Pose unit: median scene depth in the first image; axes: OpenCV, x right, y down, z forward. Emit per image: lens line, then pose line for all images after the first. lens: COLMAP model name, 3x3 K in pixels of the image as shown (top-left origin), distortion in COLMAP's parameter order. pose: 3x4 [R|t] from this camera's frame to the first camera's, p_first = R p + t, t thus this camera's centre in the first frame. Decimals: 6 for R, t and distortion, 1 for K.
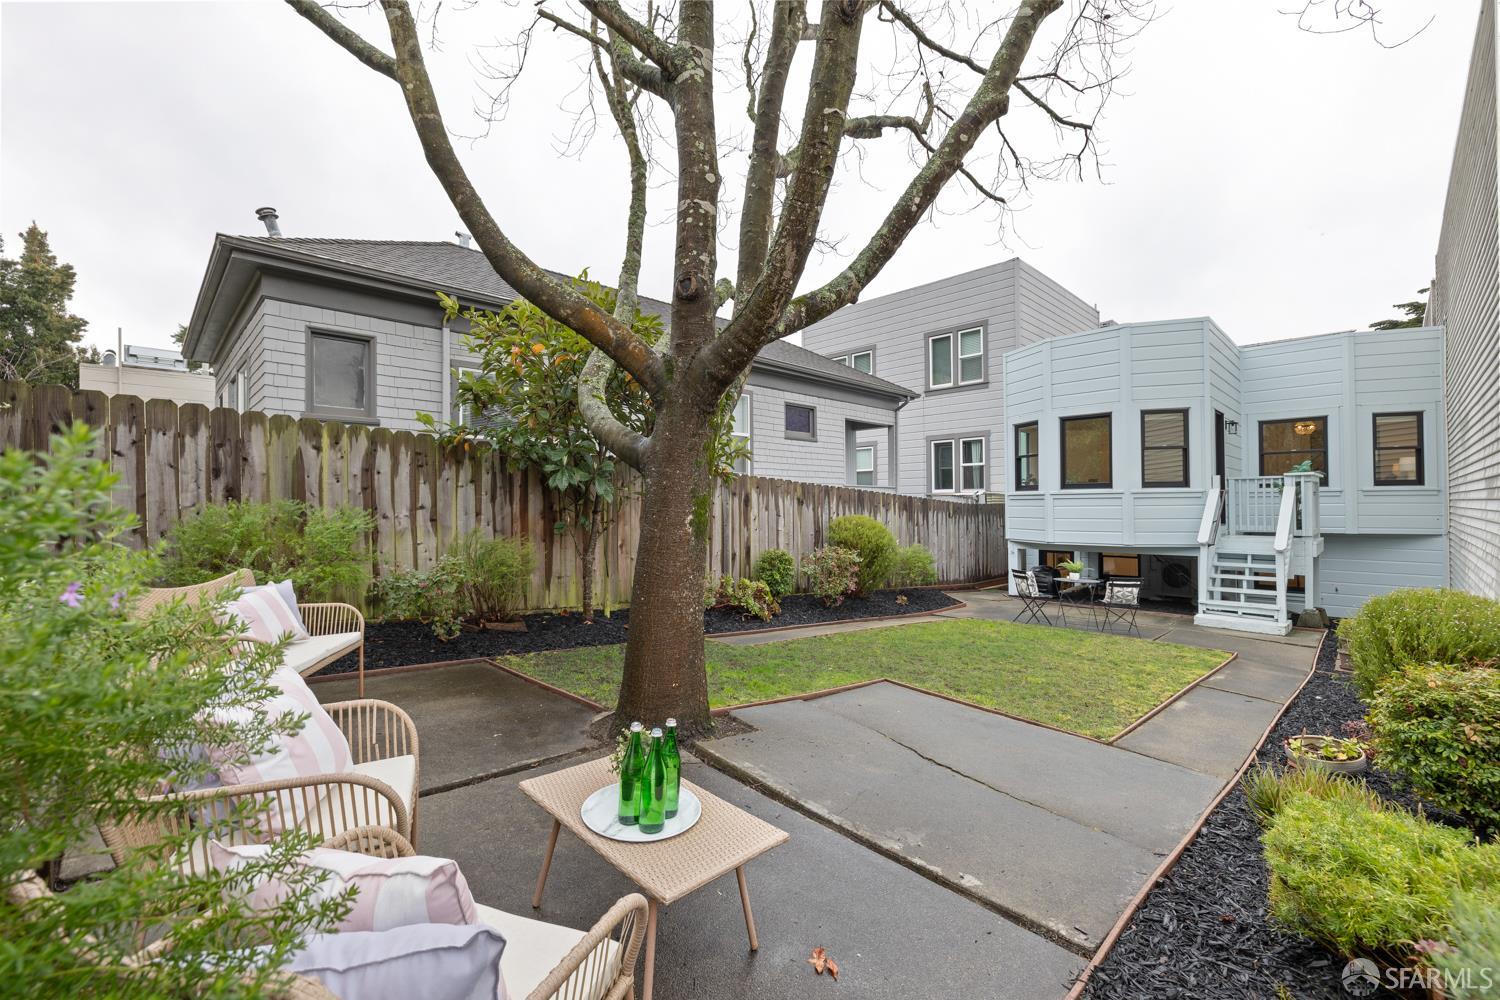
lens RADIAL K [[585.1, 0, 756.4], [0, 585.1, 501.5], [0, 0, 1]] dist [0.001157, -0.000010]
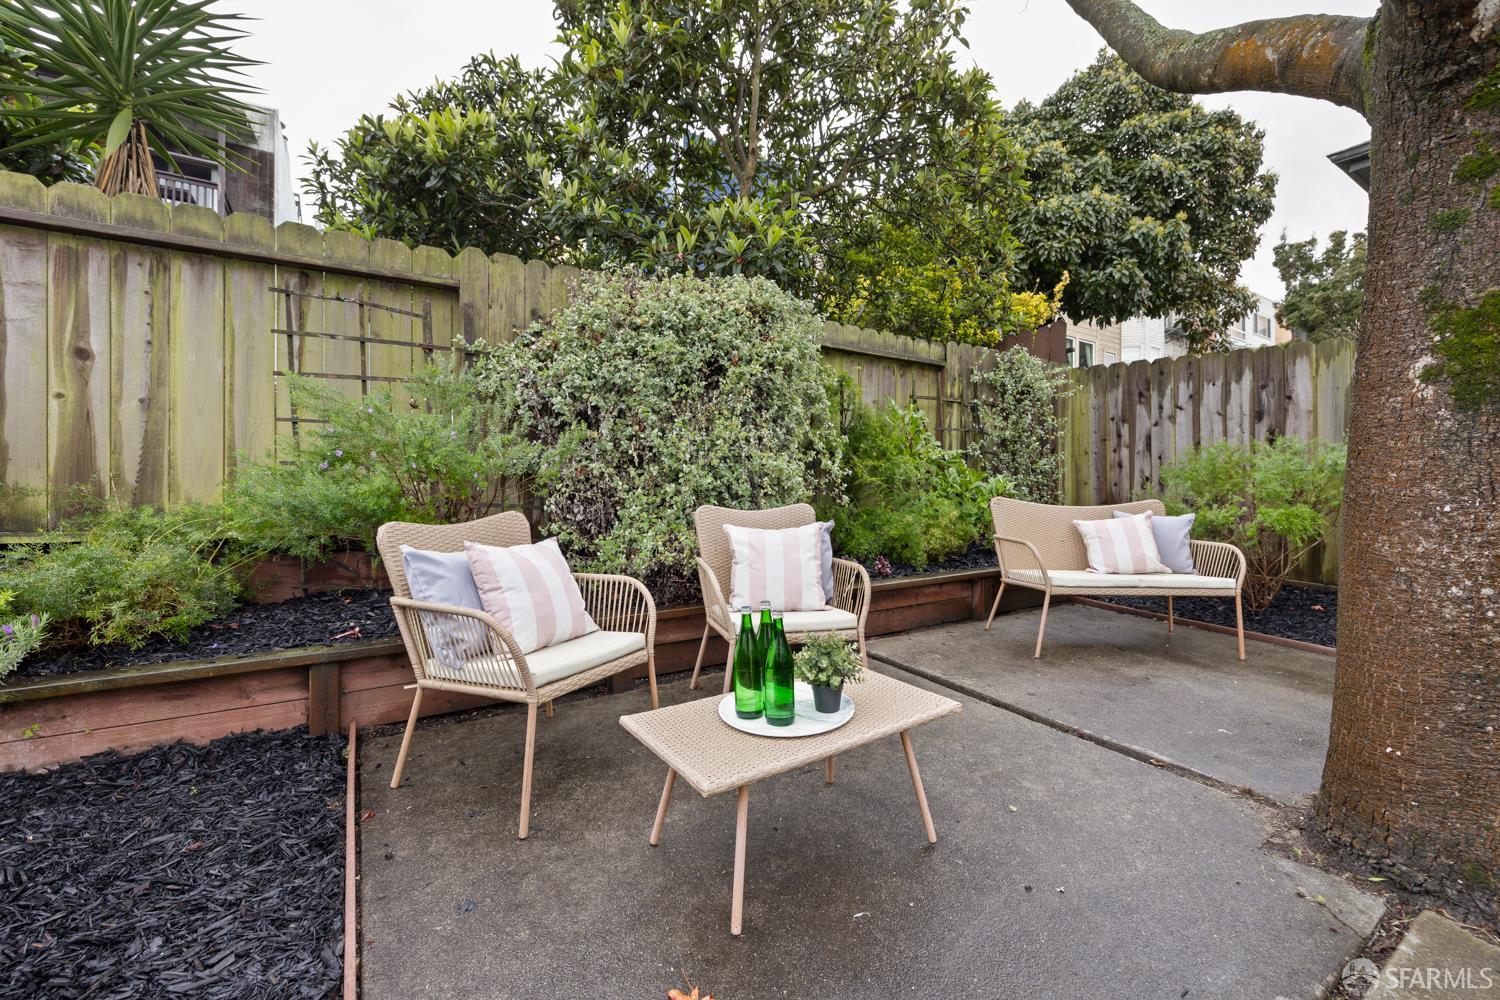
lens RADIAL K [[625.7, 0, 751.9], [0, 625.7, 498.1], [0, 0, 1]] dist [-0.003400, -0.000296]
pose [[-0.175873, 0.009416, -0.984368, 0.246509], [0.015969, 0.999850, 0.006711, 0.068884], [0.984283, -0.014539, -0.175997, 0.372708]]
